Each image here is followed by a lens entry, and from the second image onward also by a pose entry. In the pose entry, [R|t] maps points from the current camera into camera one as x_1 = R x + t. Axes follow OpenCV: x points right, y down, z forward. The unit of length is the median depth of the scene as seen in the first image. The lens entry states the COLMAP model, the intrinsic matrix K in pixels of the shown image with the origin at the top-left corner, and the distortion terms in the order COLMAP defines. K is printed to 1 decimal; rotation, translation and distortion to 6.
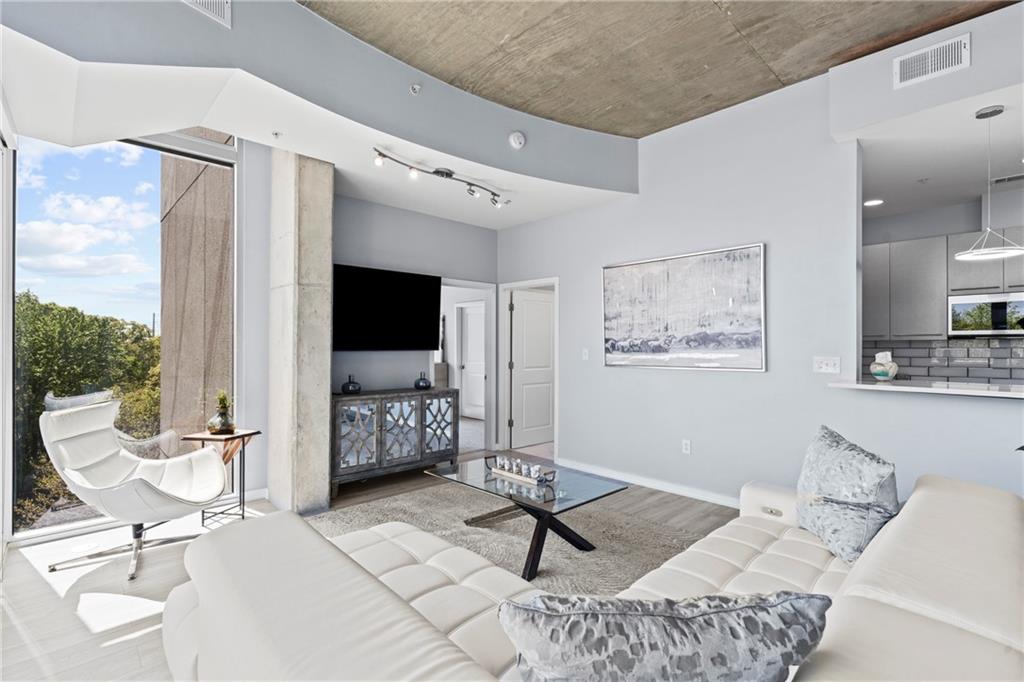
lens RADIAL K [[471.0, 0, 515.7], [0, 471.0, 344.6], [0, 0, 1]] dist [-0.001780, -0.000251]
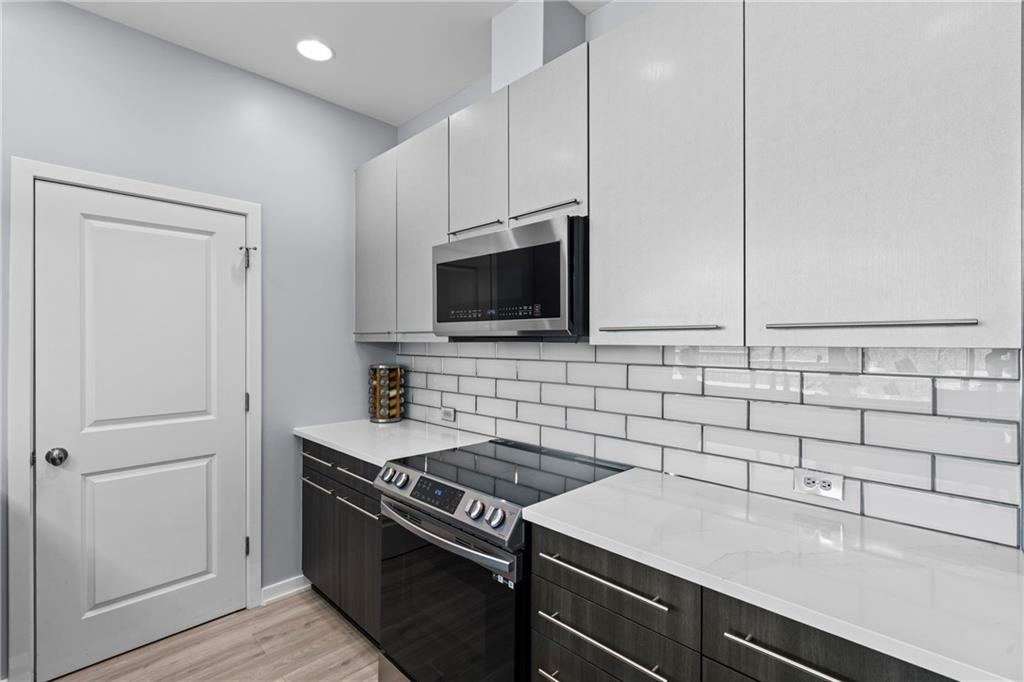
lens RADIAL K [[461.5, 0, 512.0], [0, 461.5, 341.0], [0, 0, 1]] dist [-0.001889, -0.000406]
pose [[0.999716, 0.003589, 0.023565, 1.011452], [-0.003669, 0.999988, 0.003378, -0.013824], [-0.023552, -0.003464, 0.999717, 0.566509]]
